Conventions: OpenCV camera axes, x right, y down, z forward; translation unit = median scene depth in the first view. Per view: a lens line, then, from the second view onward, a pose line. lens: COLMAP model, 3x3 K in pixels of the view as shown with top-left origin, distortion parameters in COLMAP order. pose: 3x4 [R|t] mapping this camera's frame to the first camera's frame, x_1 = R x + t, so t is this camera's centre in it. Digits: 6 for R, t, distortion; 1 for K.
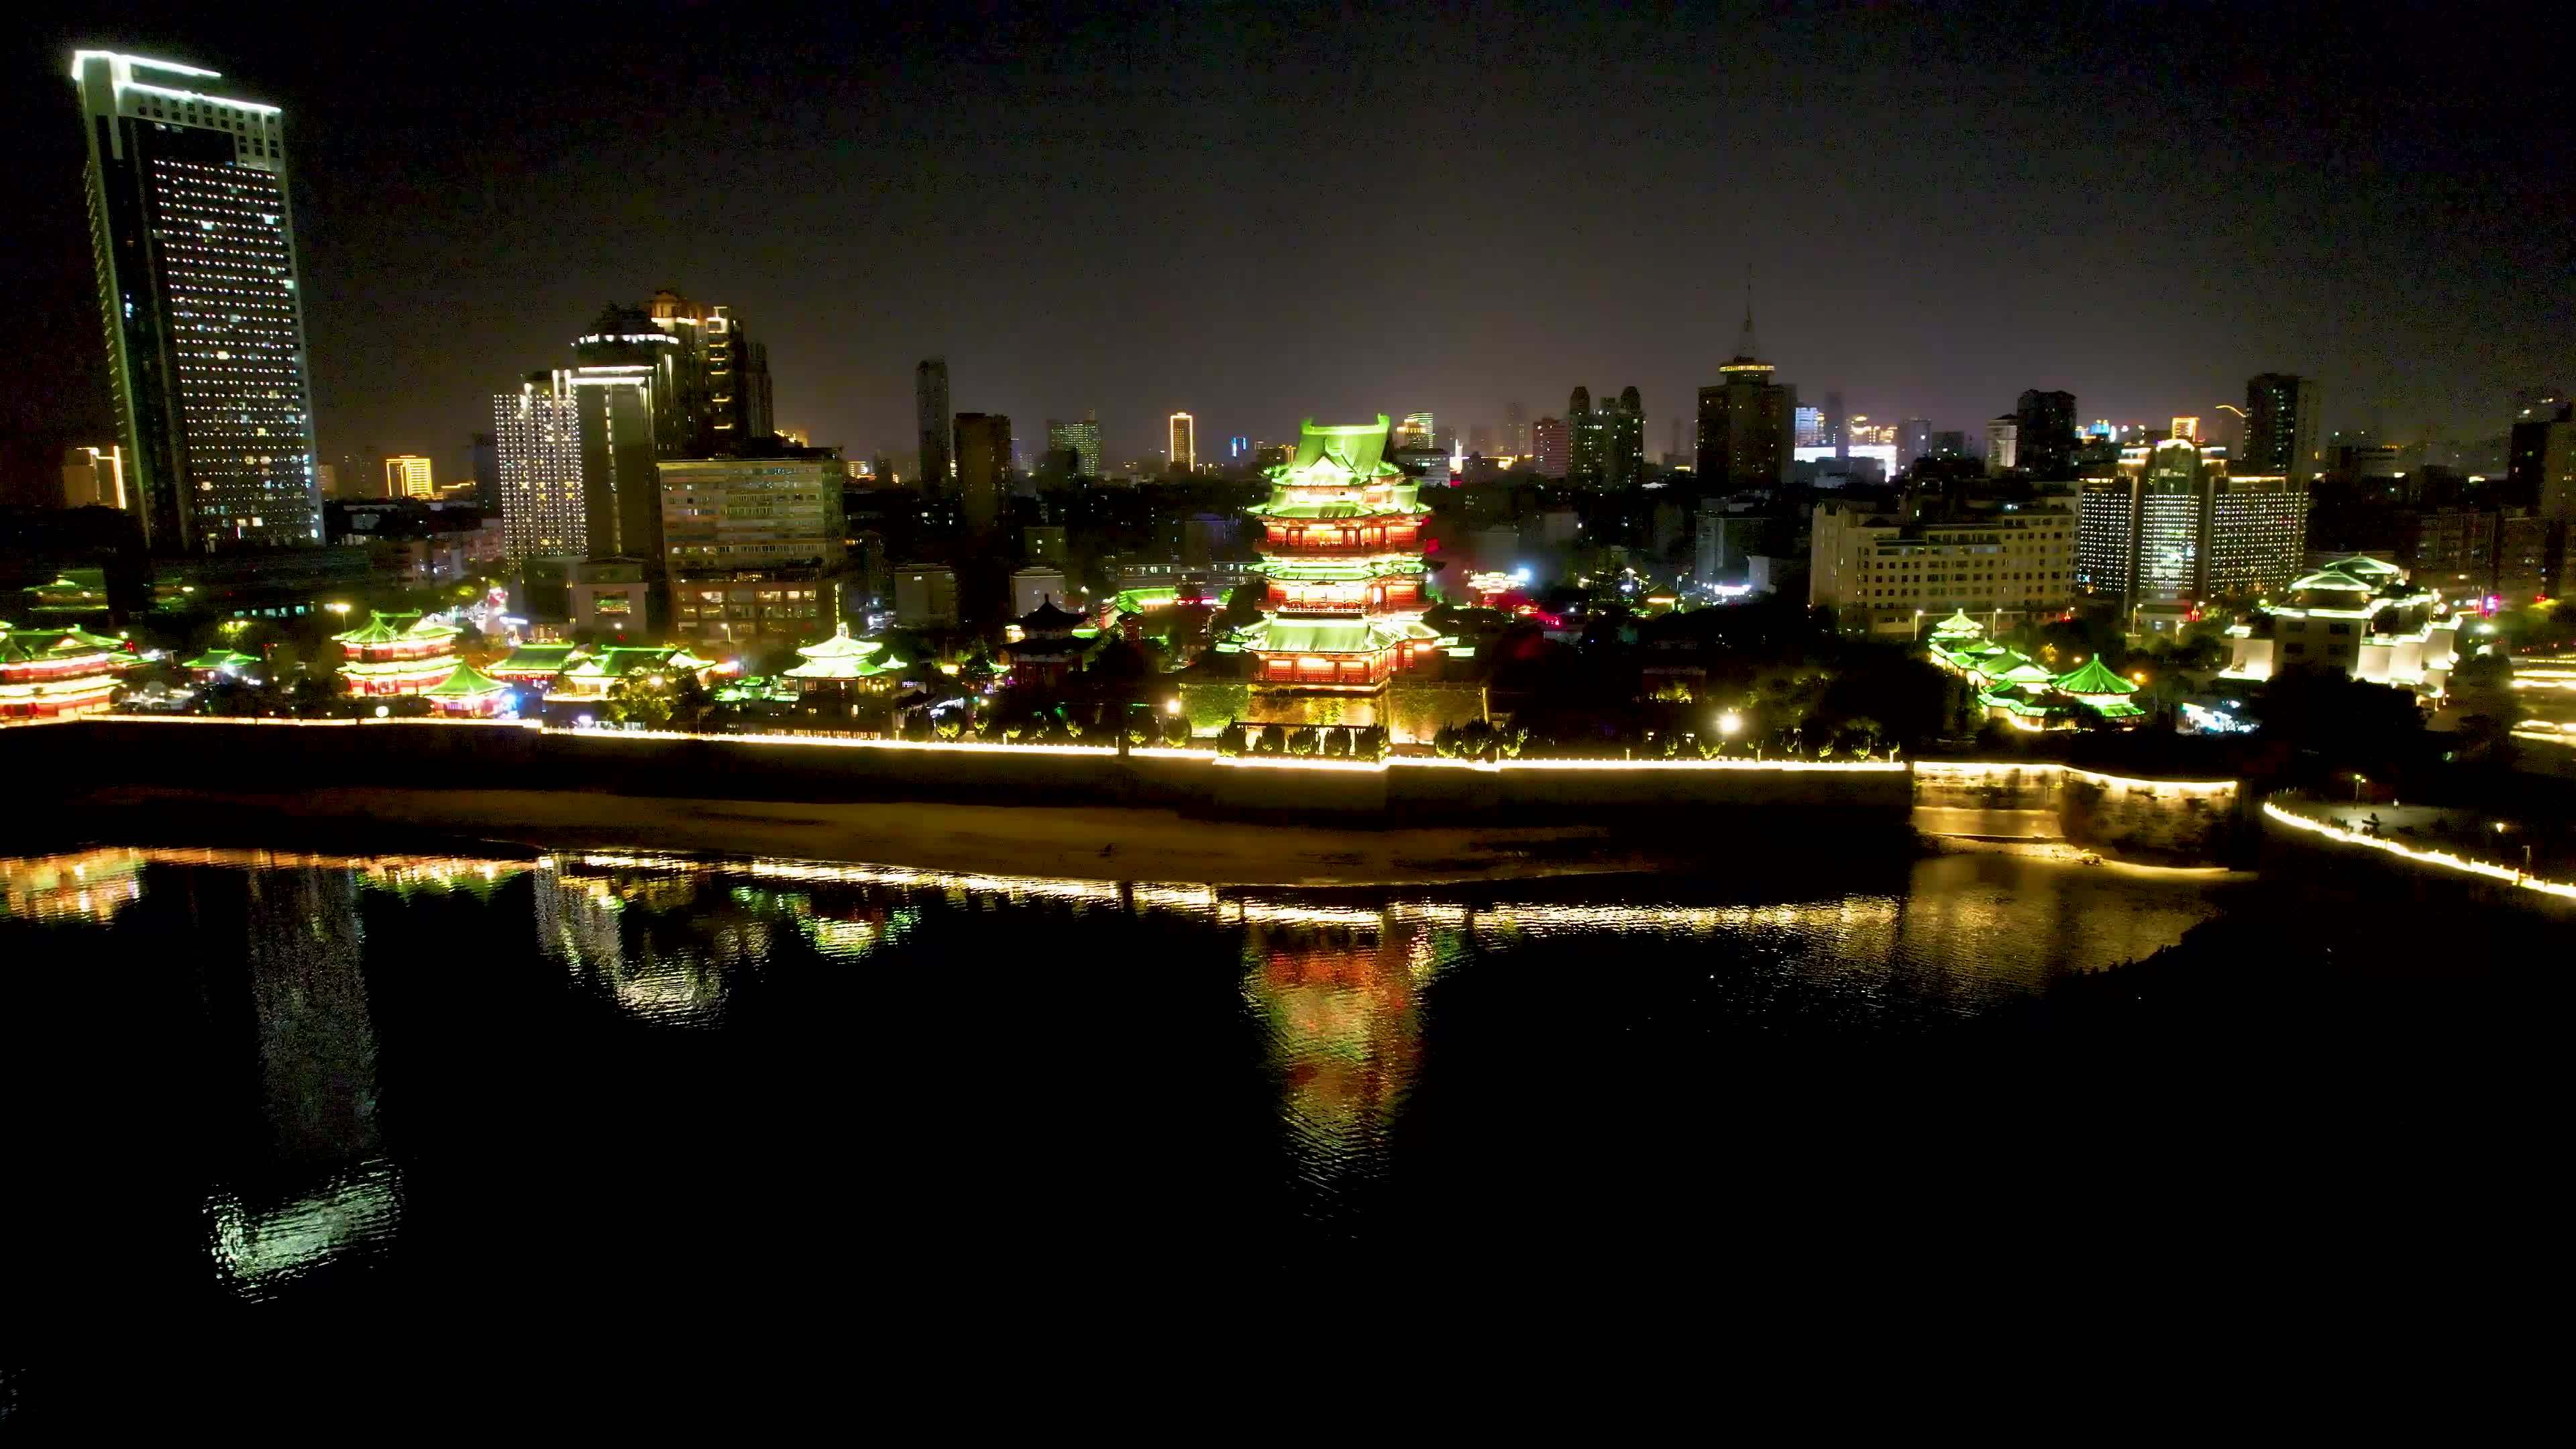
lens RADIAL K [[1643.5, 0, 1288.0], [0, 1643.5, 724.5], [0, 0, 1]] dist [-0.056961, 0.032895]
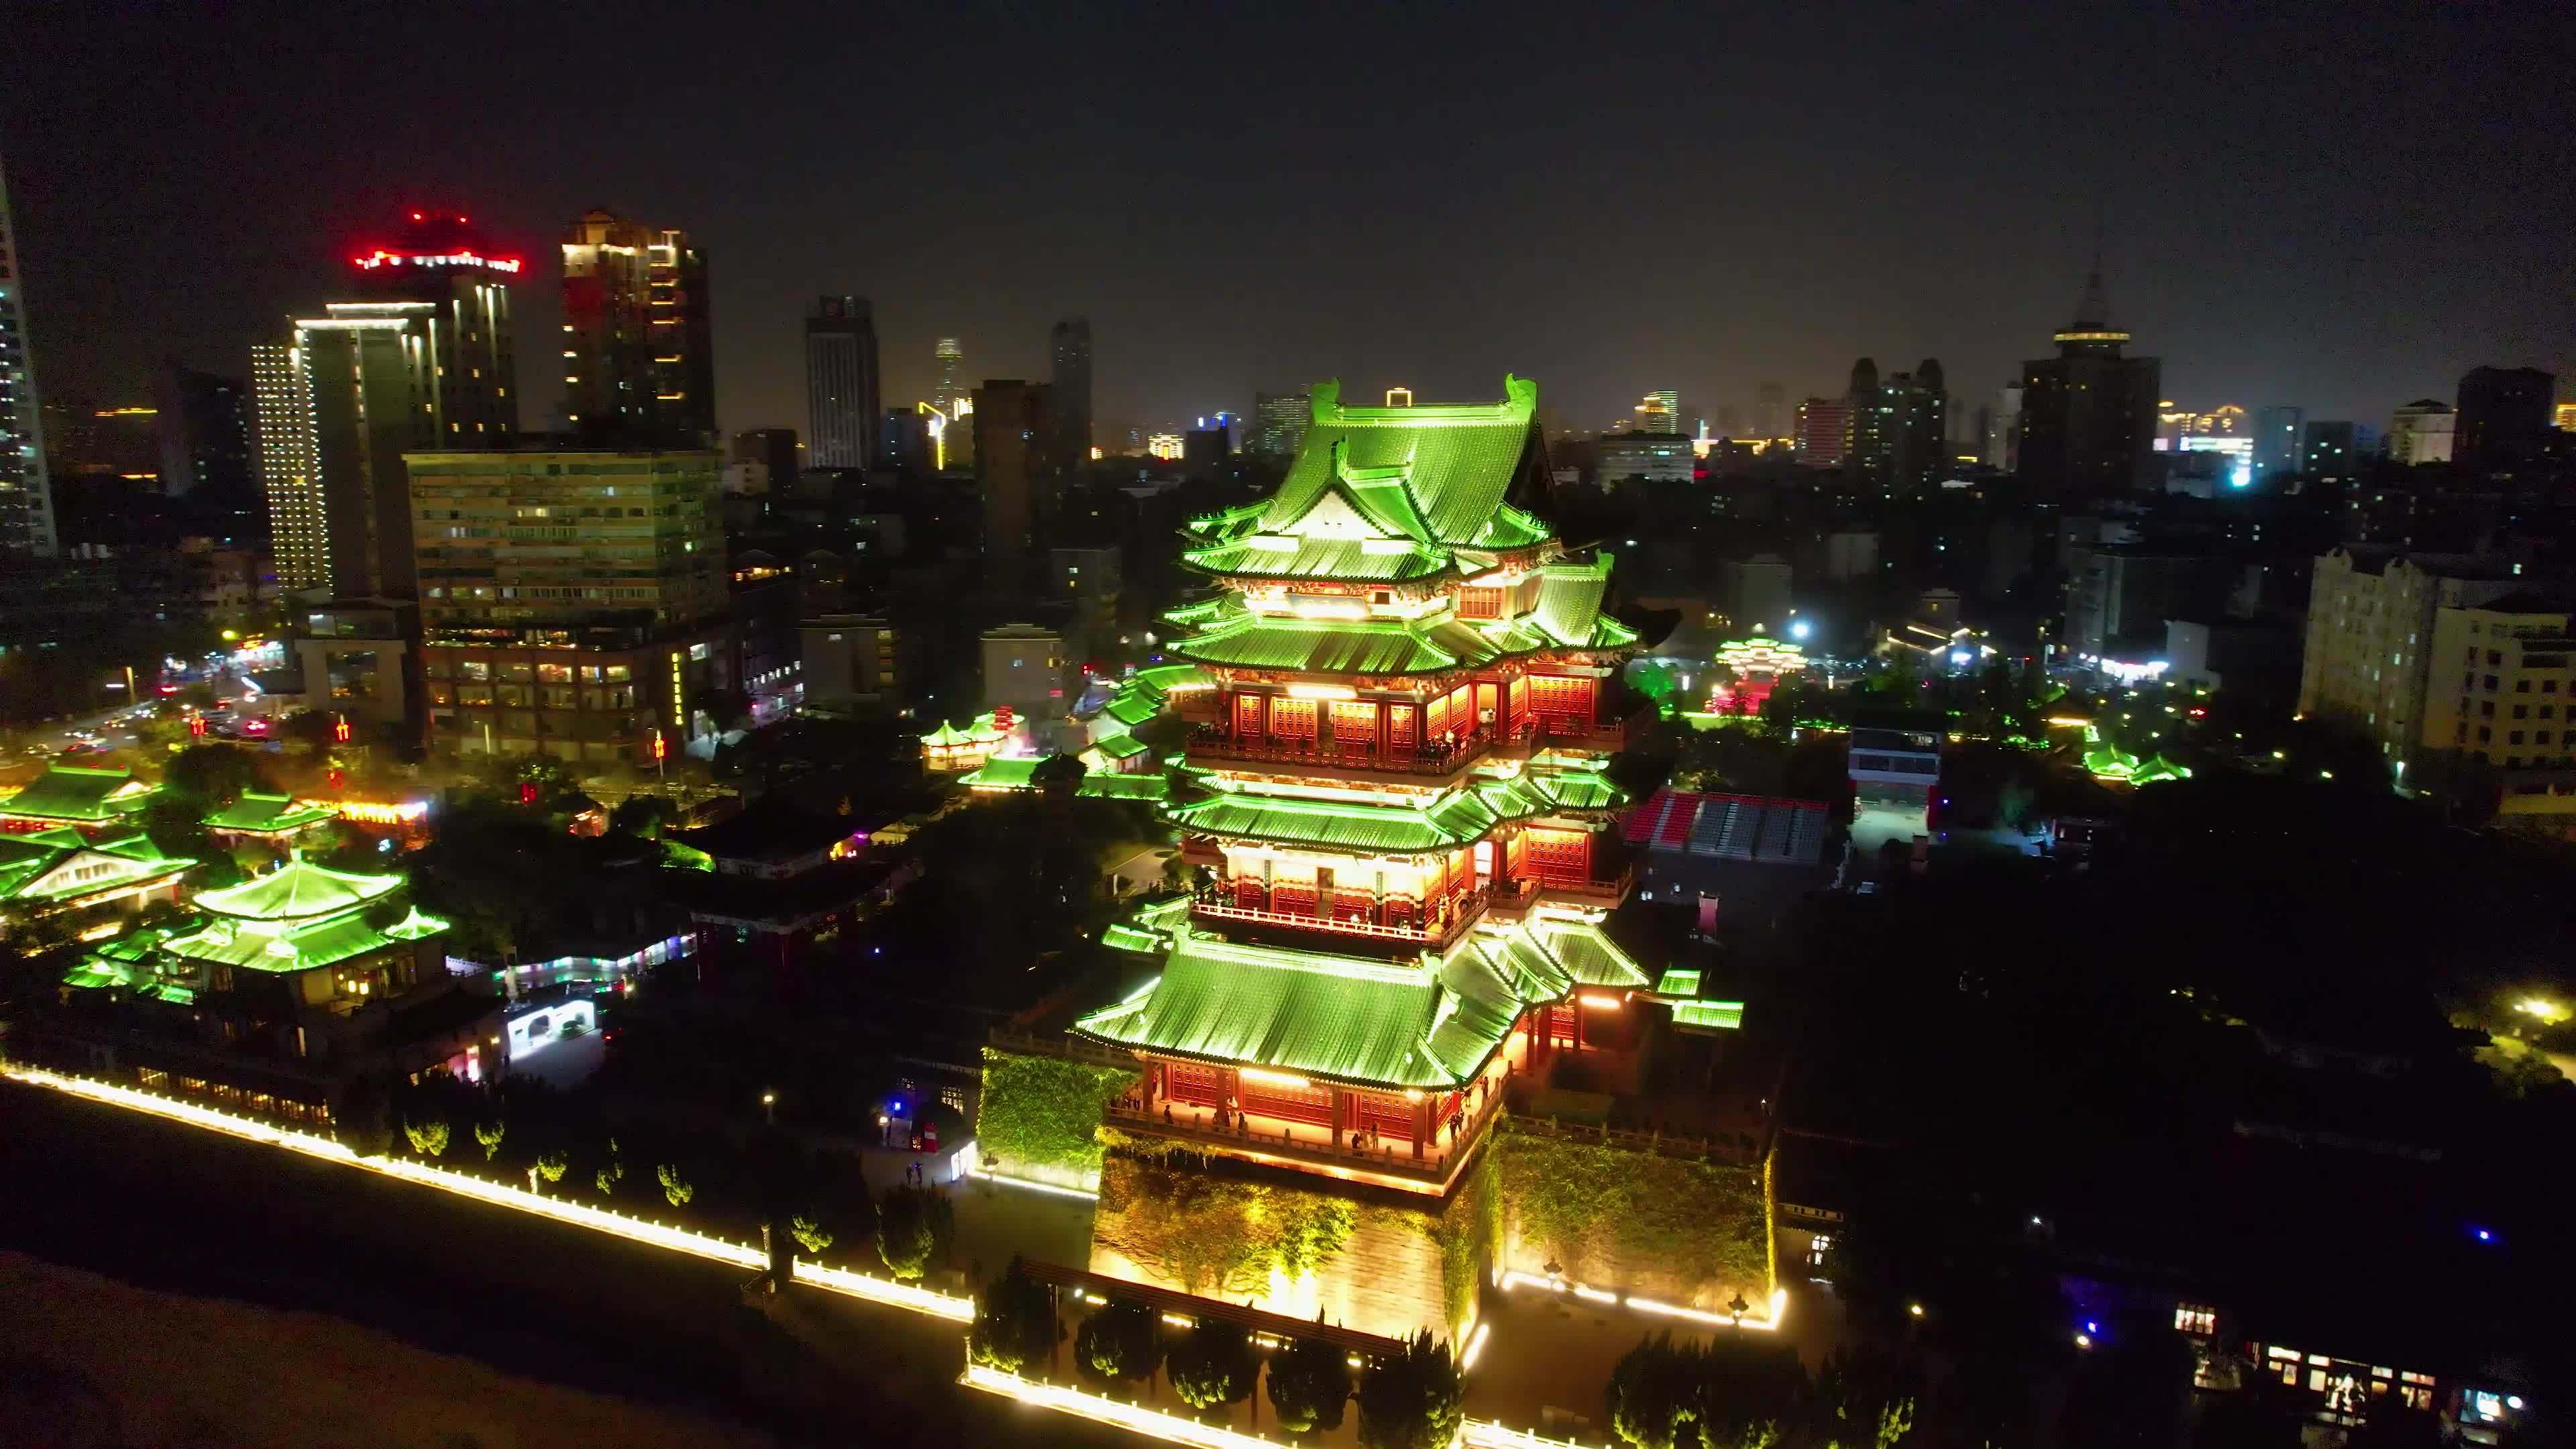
lens RADIAL K [[1646.7, 0, 1290.6], [0, 1646.7, 723.0], [0, 0, 1]] dist [-0.080128, 0.073188]
pose [[0.989998, 0.036925, -0.136166, 0.056108], [-0.035103, 0.999259, 0.015764, -0.106124], [0.136647, -0.010827, 0.990561, 0.577196]]
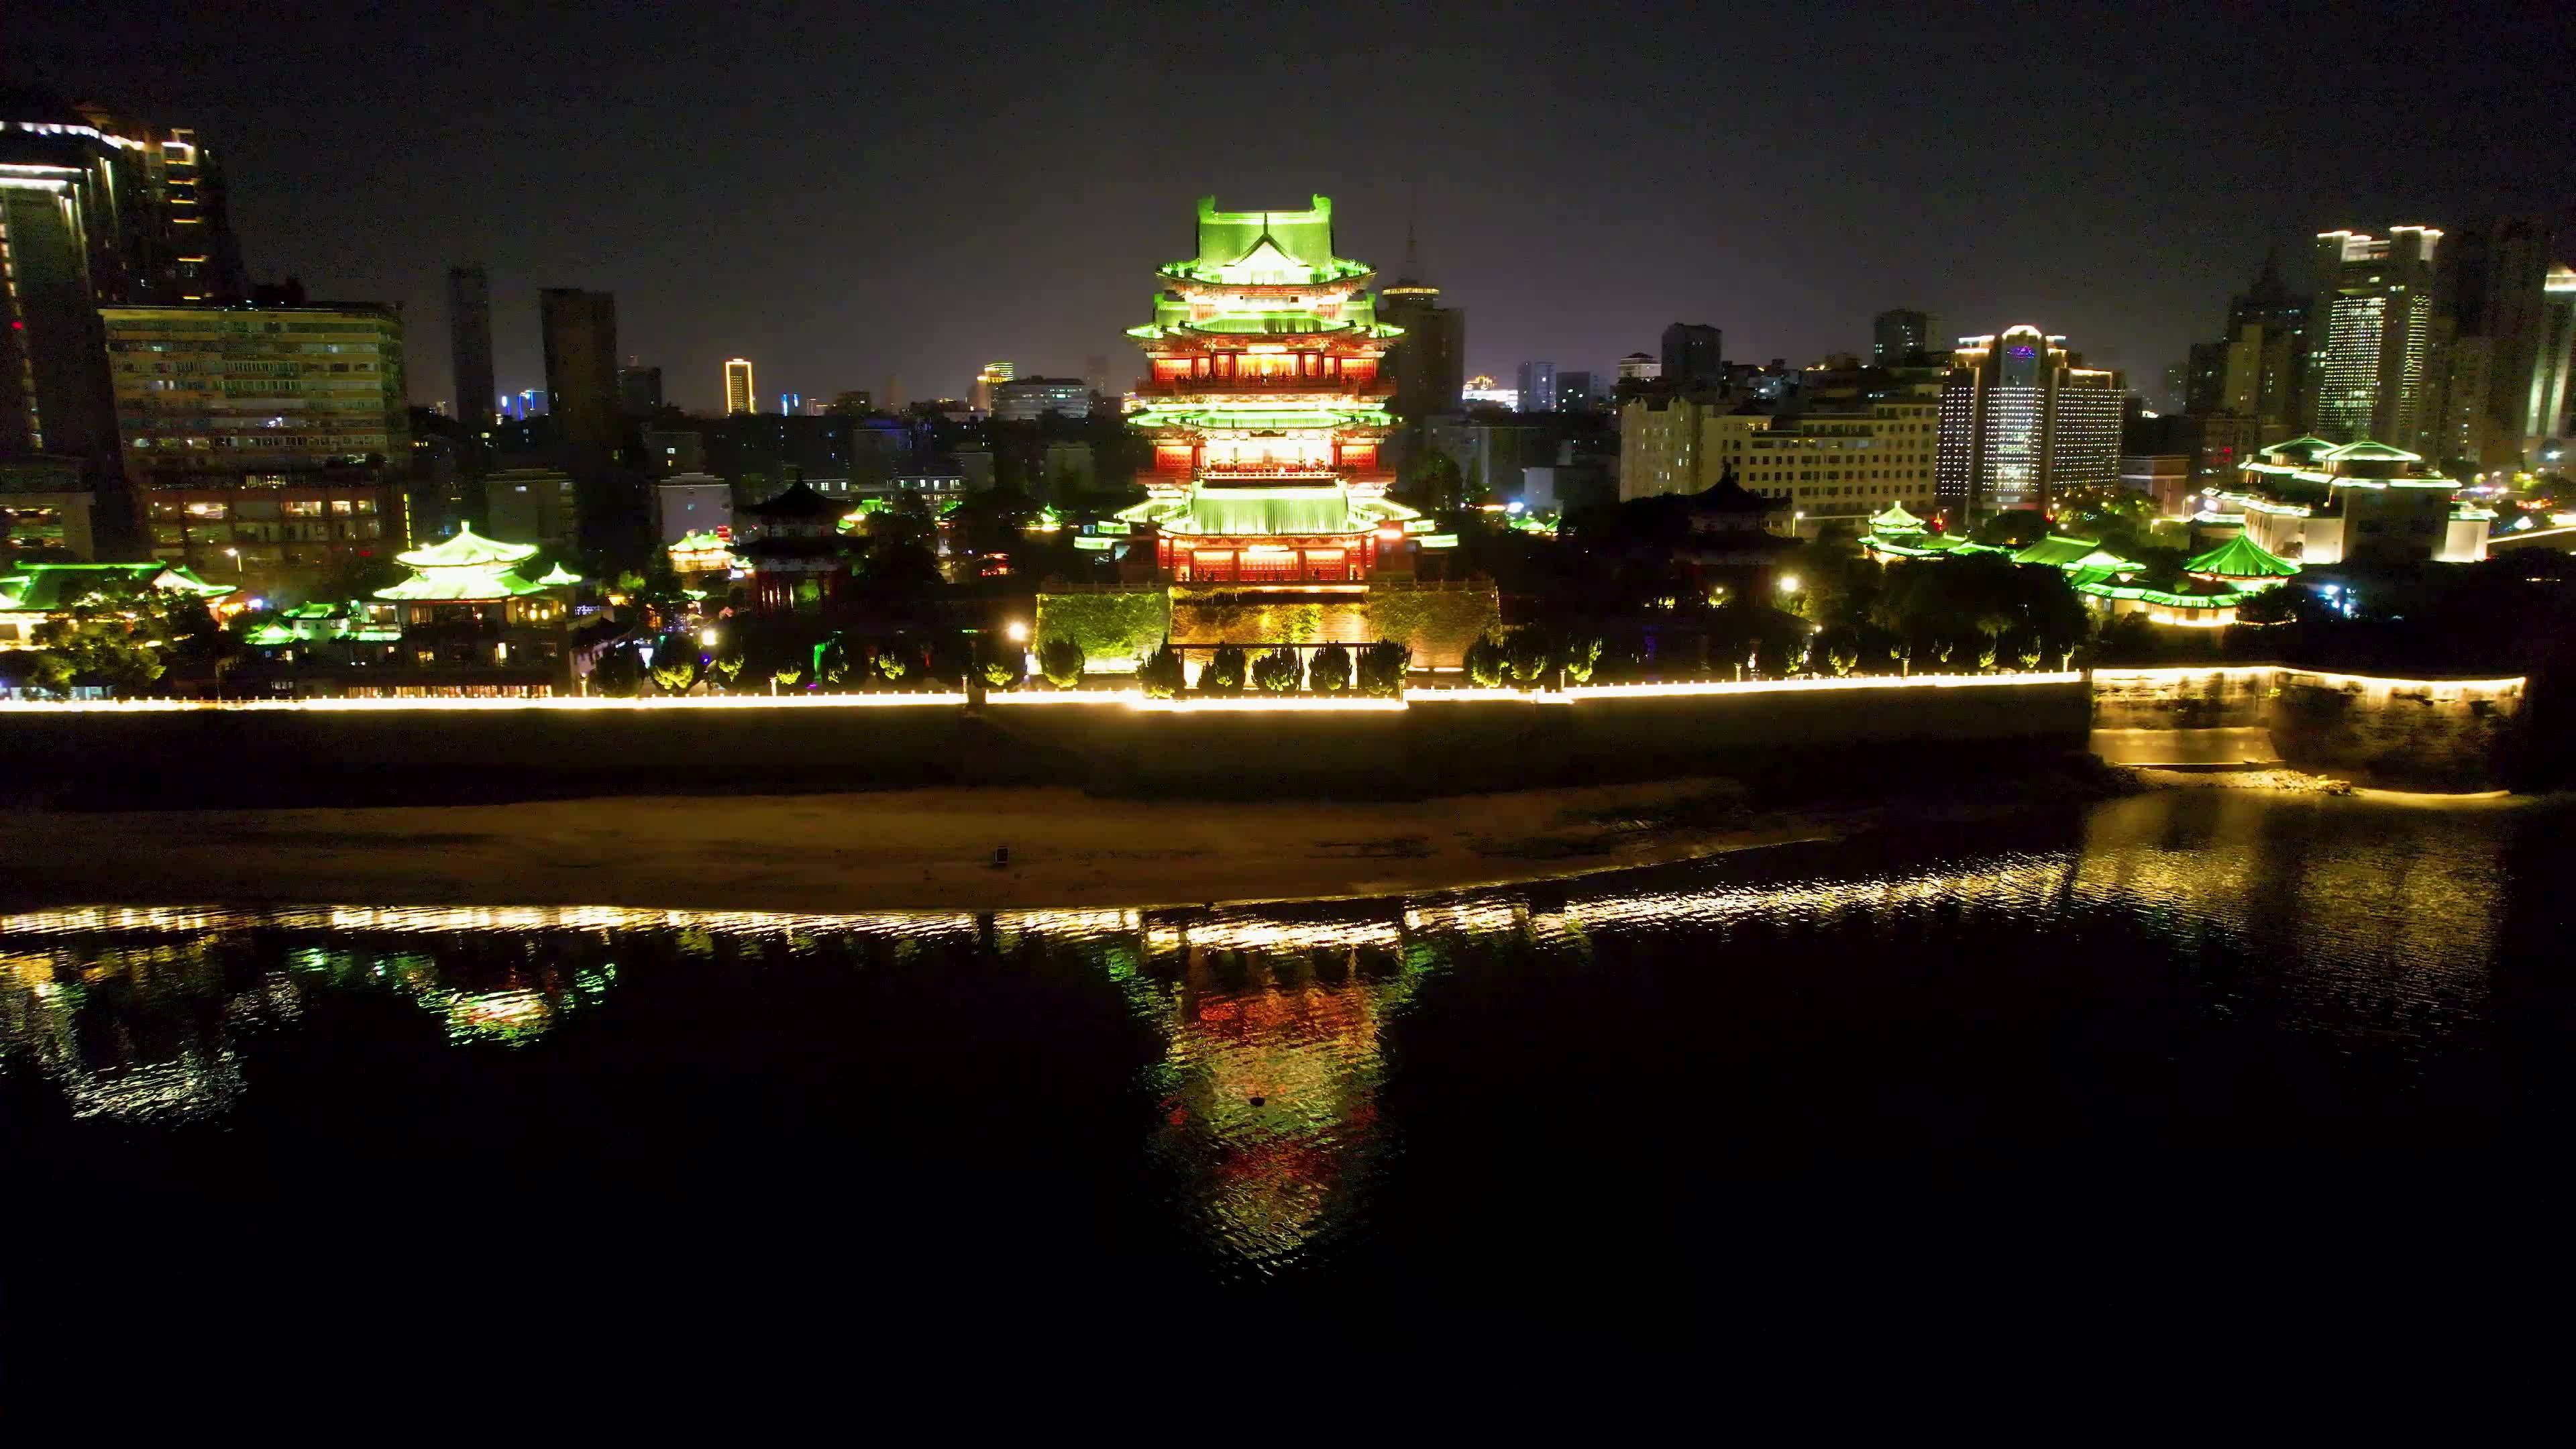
lens RADIAL K [[1646.7, 0, 1290.6], [0, 1646.7, 723.0], [0, 0, 1]] dist [-0.080128, 0.073188]
pose [[0.963479, -0.041416, 0.264562, -0.135284], [0.036178, 0.999041, 0.024642, 0.013086], [-0.265329, -0.014171, 0.964054, 0.318105]]
